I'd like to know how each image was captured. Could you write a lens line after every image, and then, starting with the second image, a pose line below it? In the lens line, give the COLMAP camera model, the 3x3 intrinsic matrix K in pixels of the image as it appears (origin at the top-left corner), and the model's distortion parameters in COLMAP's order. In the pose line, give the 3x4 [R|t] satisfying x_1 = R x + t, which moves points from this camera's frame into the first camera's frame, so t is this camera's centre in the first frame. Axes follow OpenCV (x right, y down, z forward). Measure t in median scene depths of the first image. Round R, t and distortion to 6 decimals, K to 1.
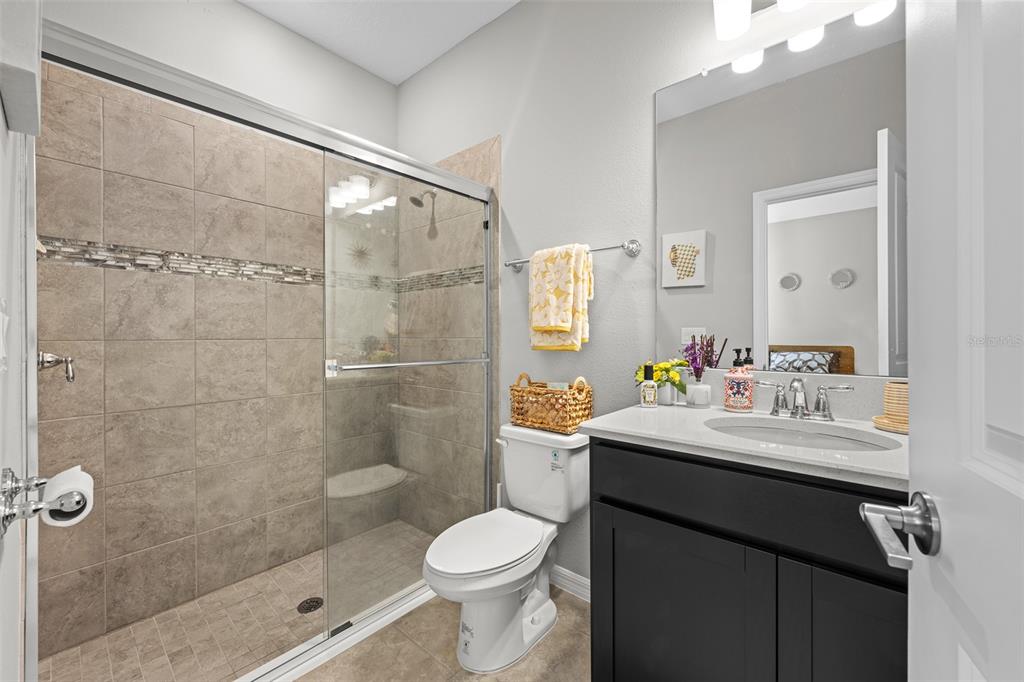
lens RADIAL K [[408.1, 0, 512.0], [0, 408.1, 341.0], [0, 0, 1]] dist [0.000827, 0.000232]
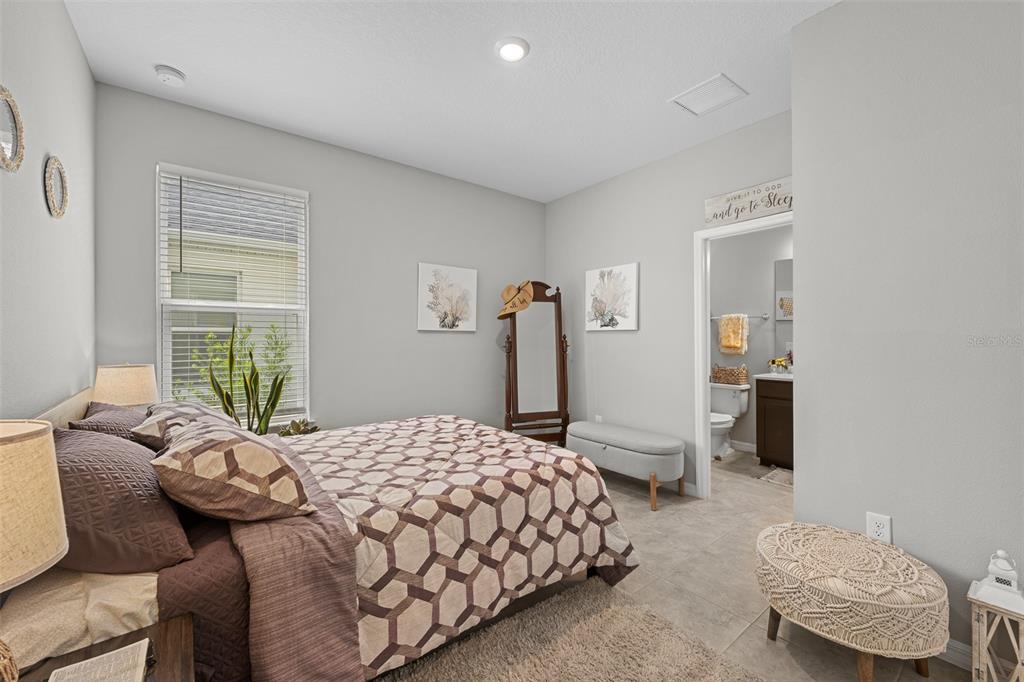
lens RADIAL K [[408.1, 0, 512.0], [0, 408.1, 341.0], [0, 0, 1]] dist [0.000827, 0.000232]
pose [[0.980531, 0.001639, -0.196358, -0.799640], [-0.001855, 0.999998, -0.000915, -0.058998], [0.196356, 0.001261, 0.980532, -1.928463]]
